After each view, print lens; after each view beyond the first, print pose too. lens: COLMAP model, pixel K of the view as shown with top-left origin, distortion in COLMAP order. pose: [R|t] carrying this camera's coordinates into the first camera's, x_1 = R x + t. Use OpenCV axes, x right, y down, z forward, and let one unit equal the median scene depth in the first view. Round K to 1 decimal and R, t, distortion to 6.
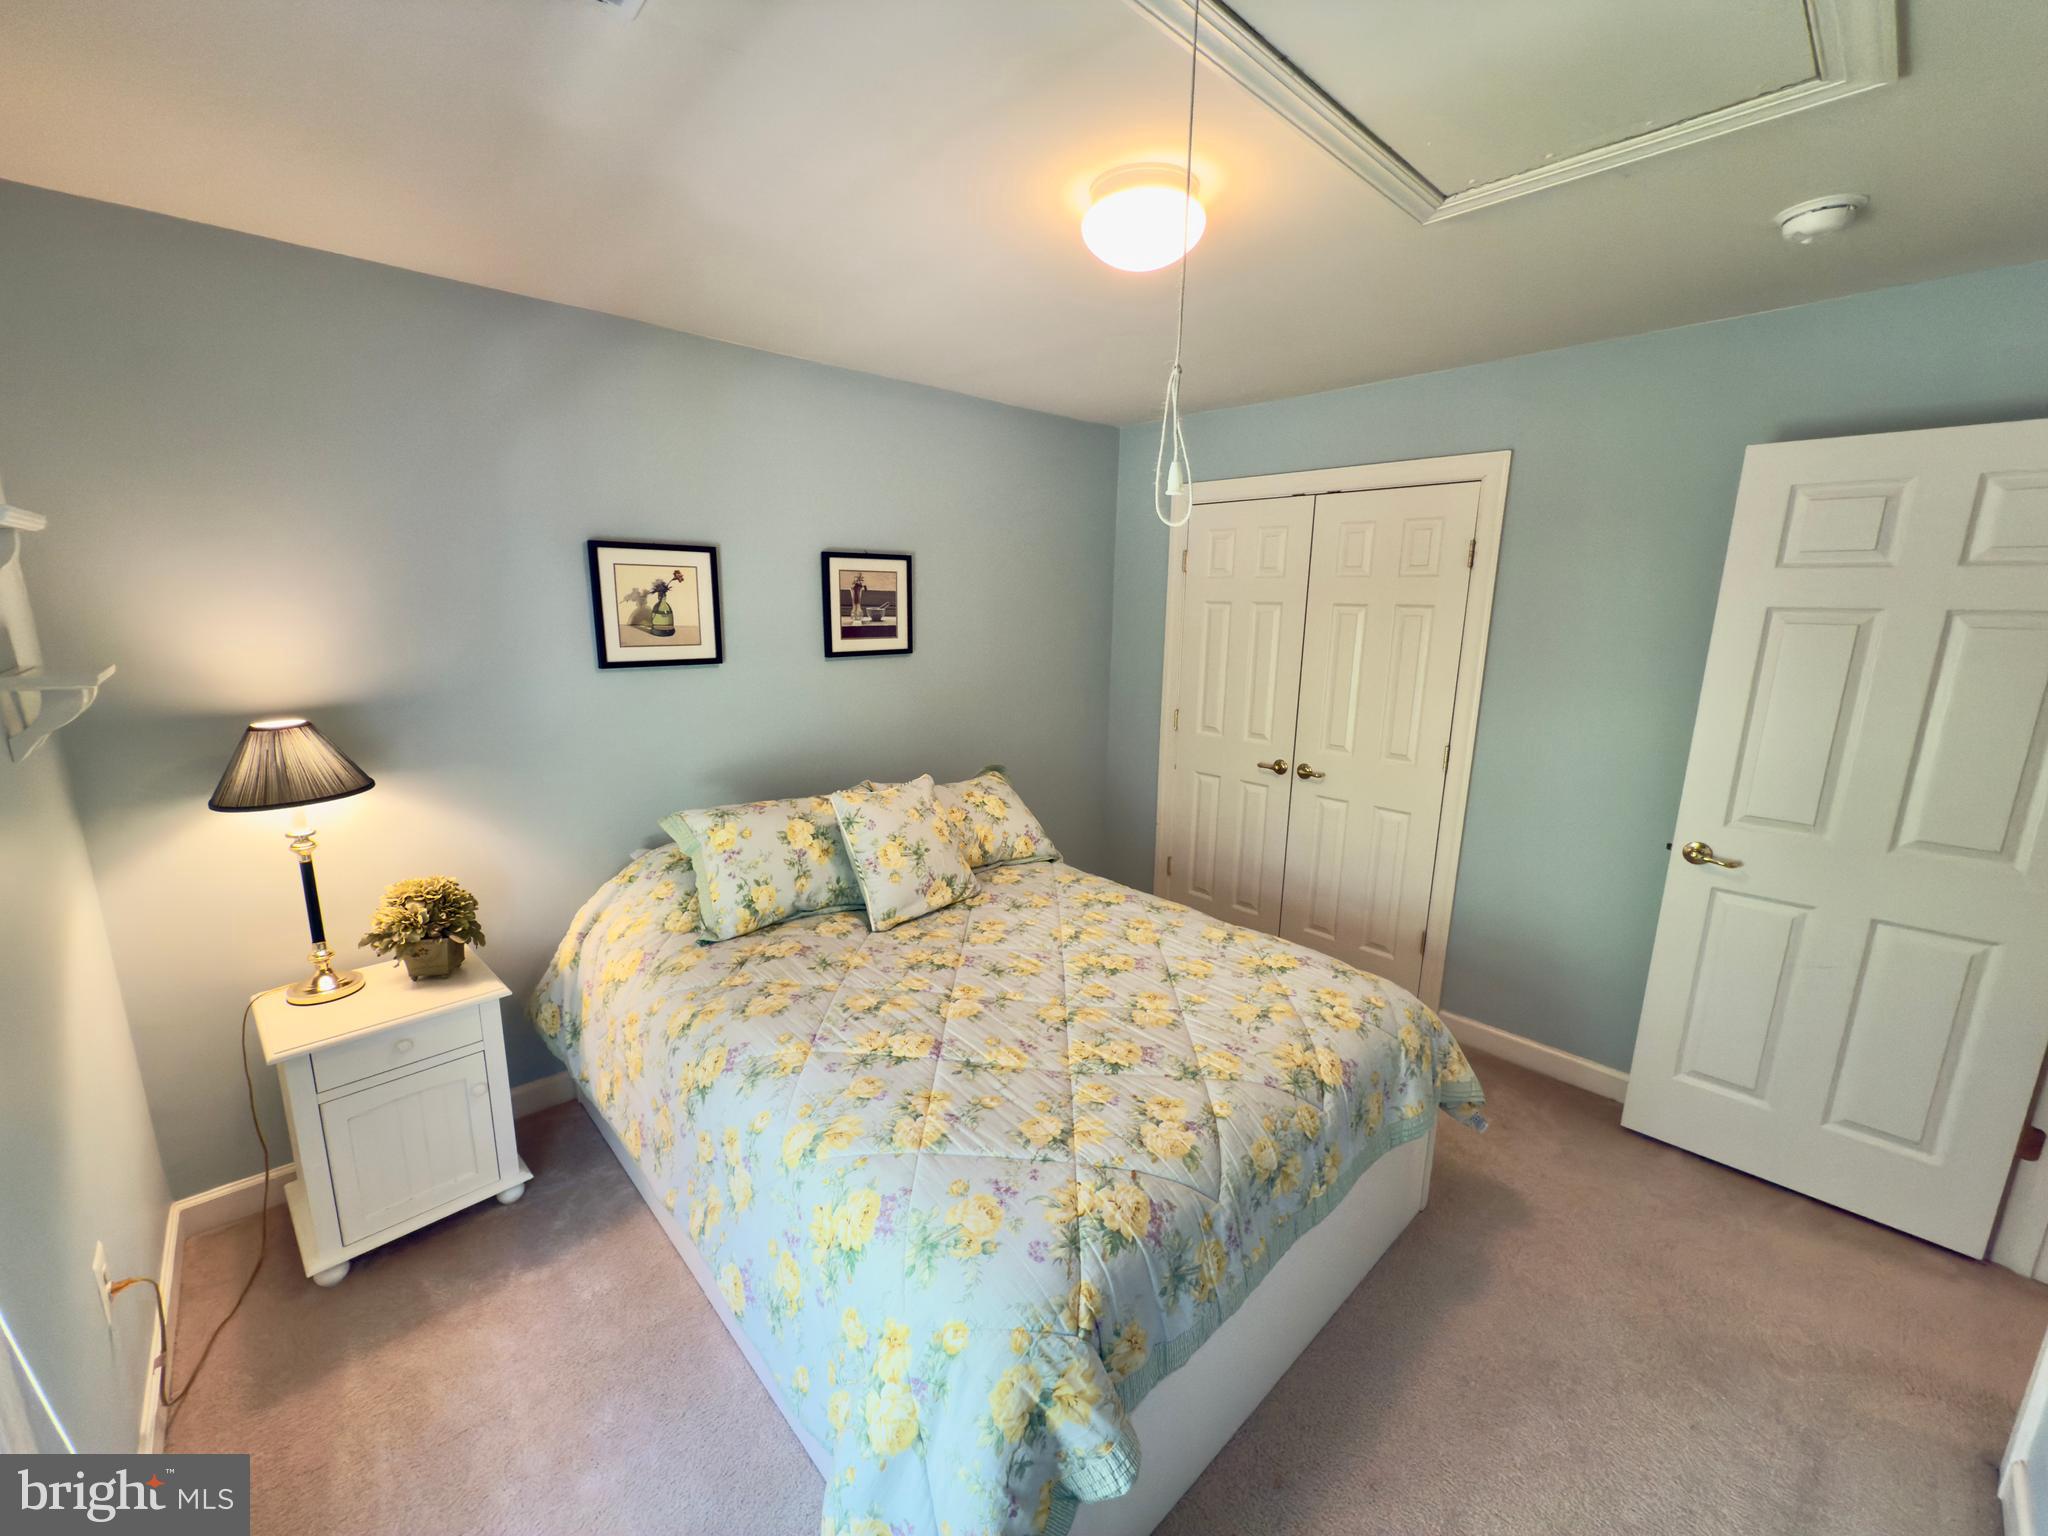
lens RADIAL K [[813.6, 0, 1026.3], [0, 813.6, 771.2], [0, 0, 1]] dist [0.001707, -0.000119]
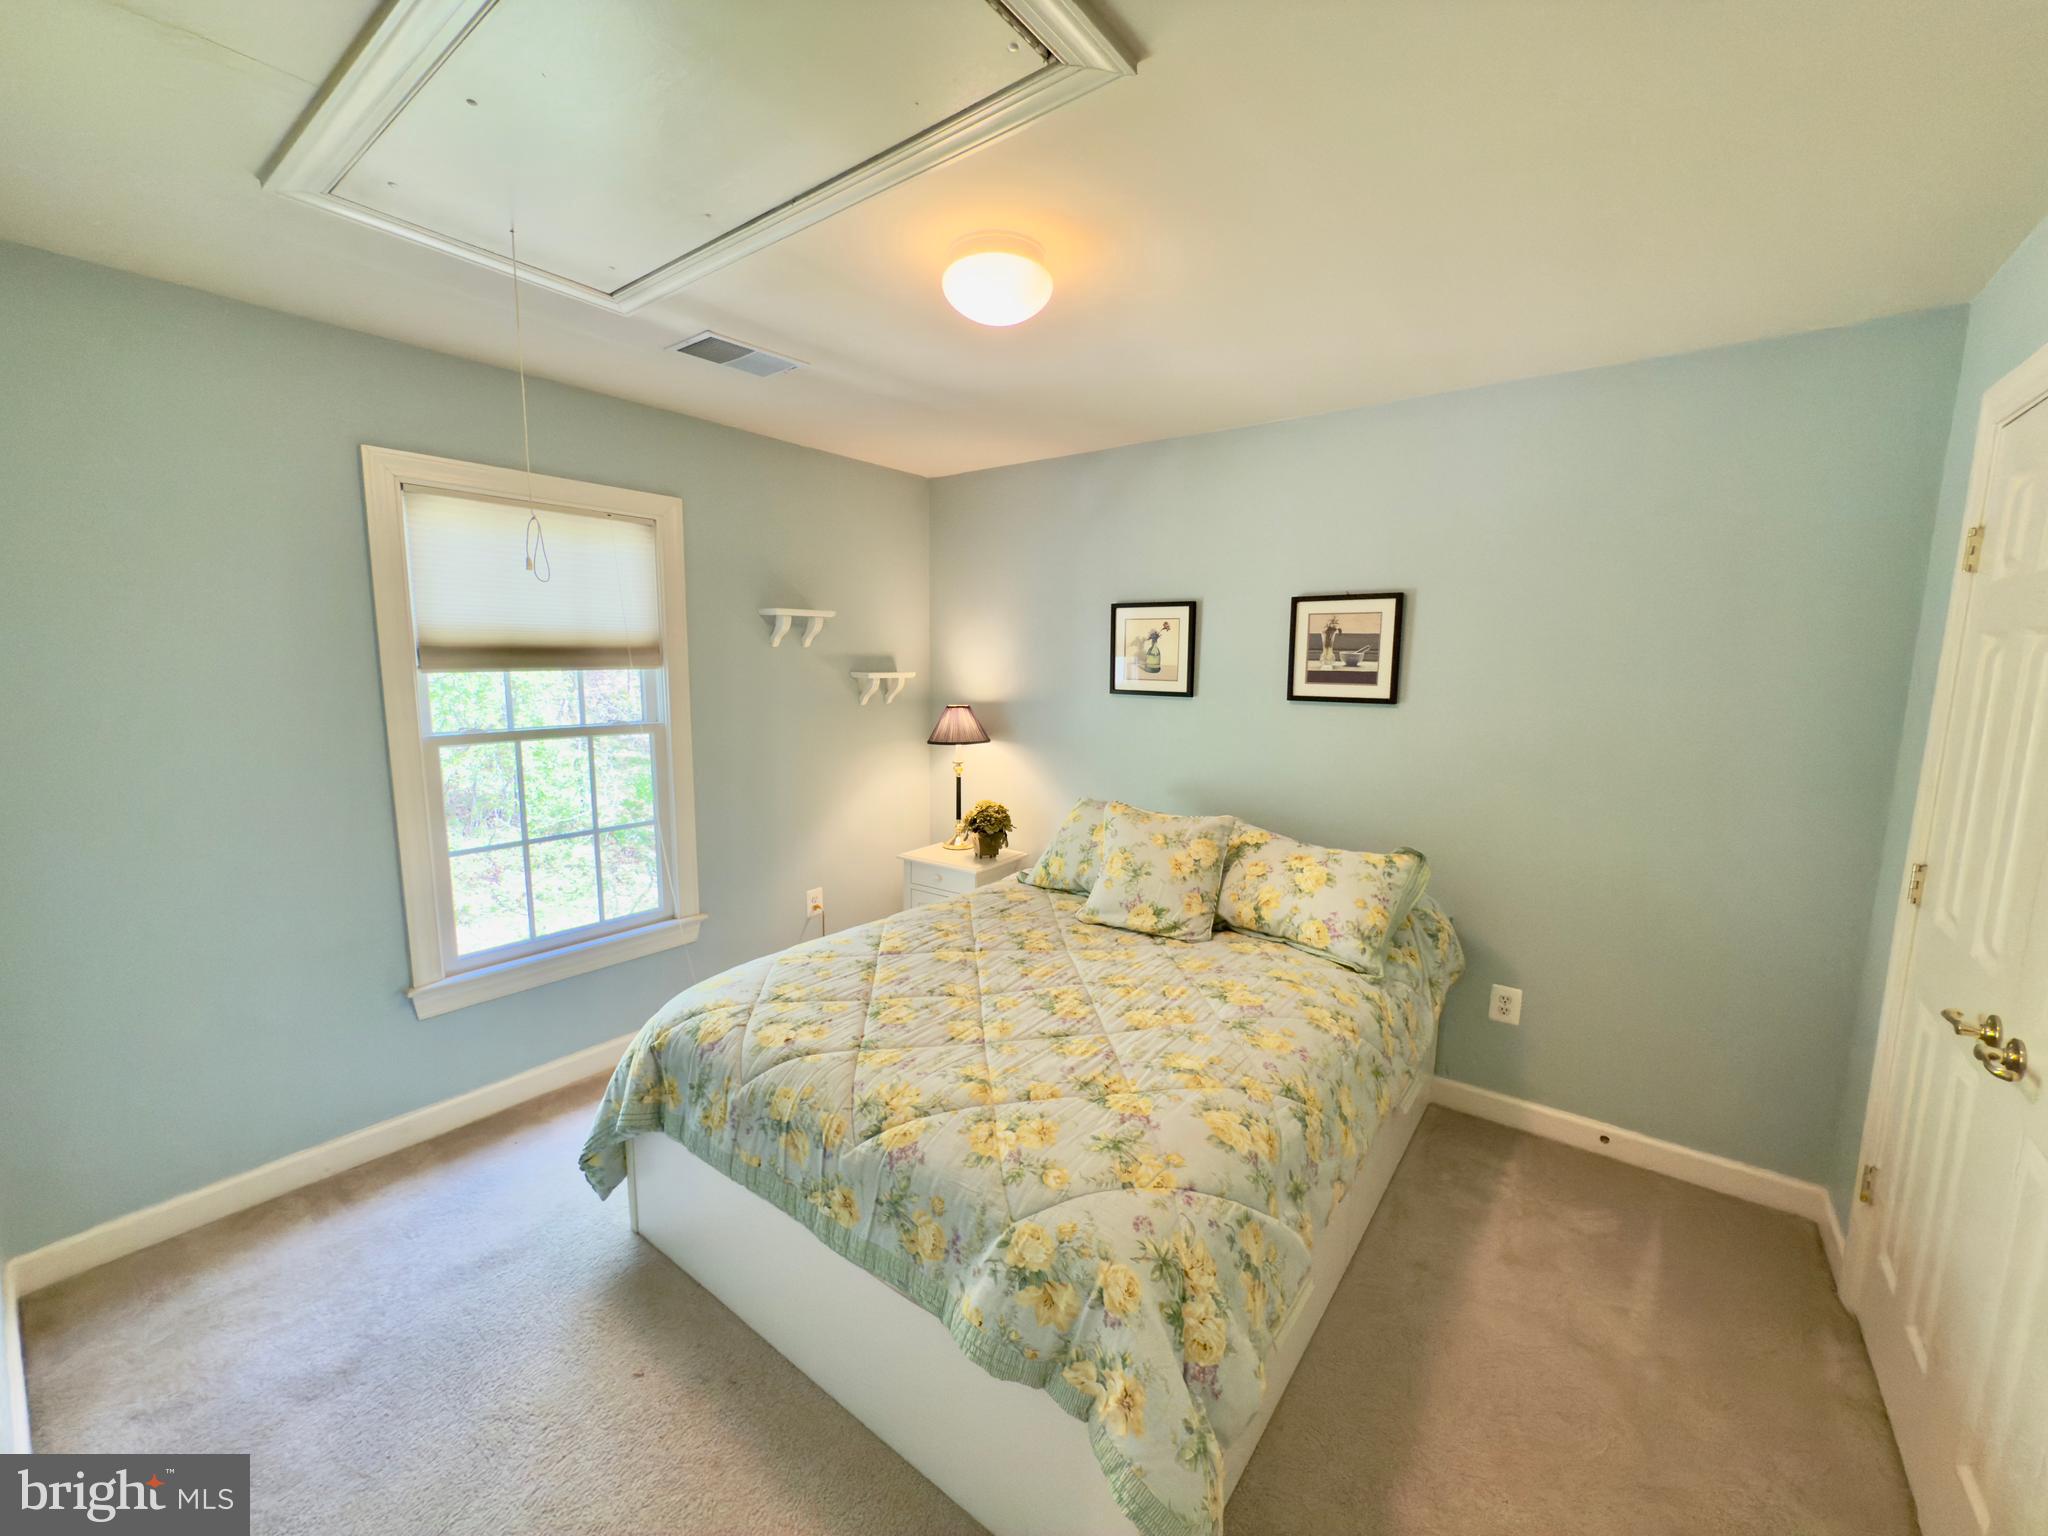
lens RADIAL K [[813.6, 0, 1026.3], [0, 813.6, 771.2], [0, 0, 1]] dist [0.001707, -0.000119]
pose [[0.168995, 0.126390, -0.977479, 0.805018], [-0.216032, 0.972378, 0.088381, -0.084179], [0.961650, 0.196231, 0.191632, 0.587389]]
